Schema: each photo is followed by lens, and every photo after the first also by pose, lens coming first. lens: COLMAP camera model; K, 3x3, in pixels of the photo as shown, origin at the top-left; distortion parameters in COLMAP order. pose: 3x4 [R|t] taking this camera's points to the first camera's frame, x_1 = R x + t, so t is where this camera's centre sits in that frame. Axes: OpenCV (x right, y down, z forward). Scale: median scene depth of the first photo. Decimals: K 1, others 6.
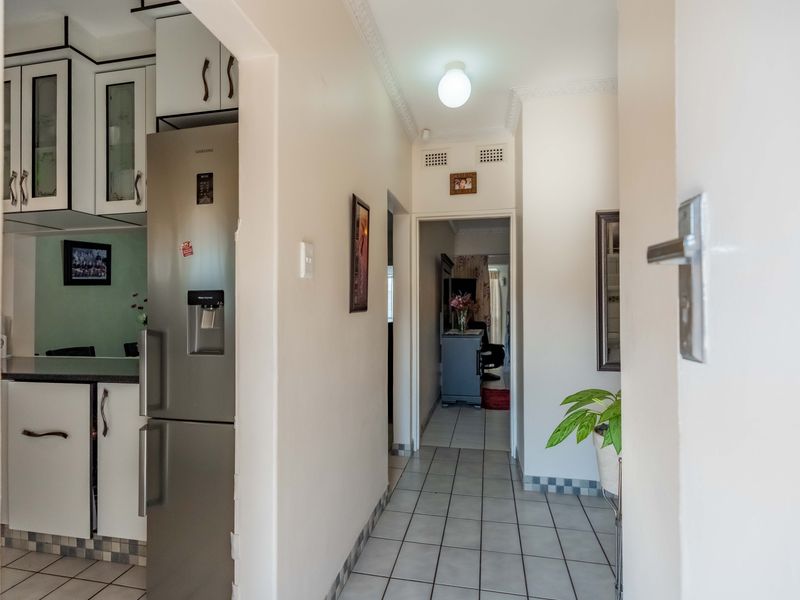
lens RADIAL K [[416.8, 0, 400.0], [0, 416.8, 300.0], [0, 0, 1]] dist [0.002908, 0.000899]
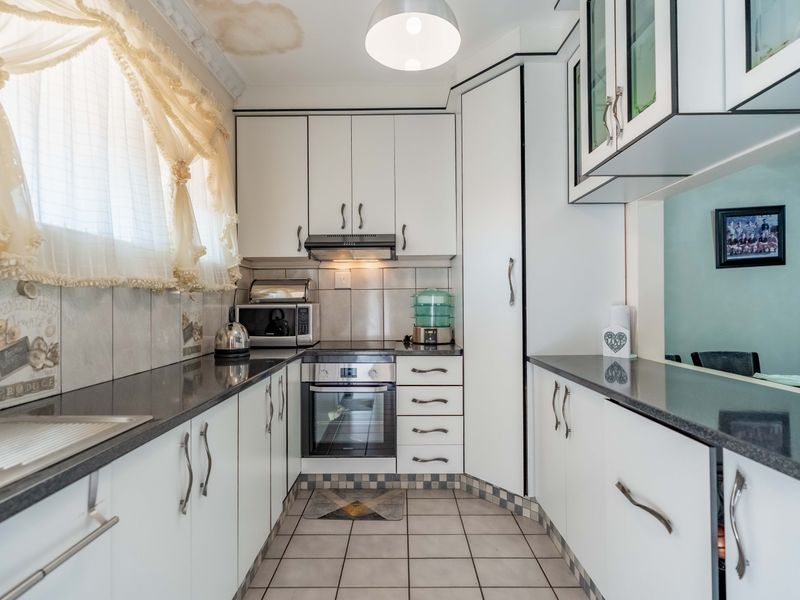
lens RADIAL K [[416.8, 0, 400.0], [0, 416.8, 300.0], [0, 0, 1]] dist [0.002908, 0.000899]
pose [[0.199502, -0.005443, -0.979882, -0.234118], [0.017695, 0.999842, -0.001951, 0.018994], [0.979738, -0.016949, 0.199567, 0.384066]]
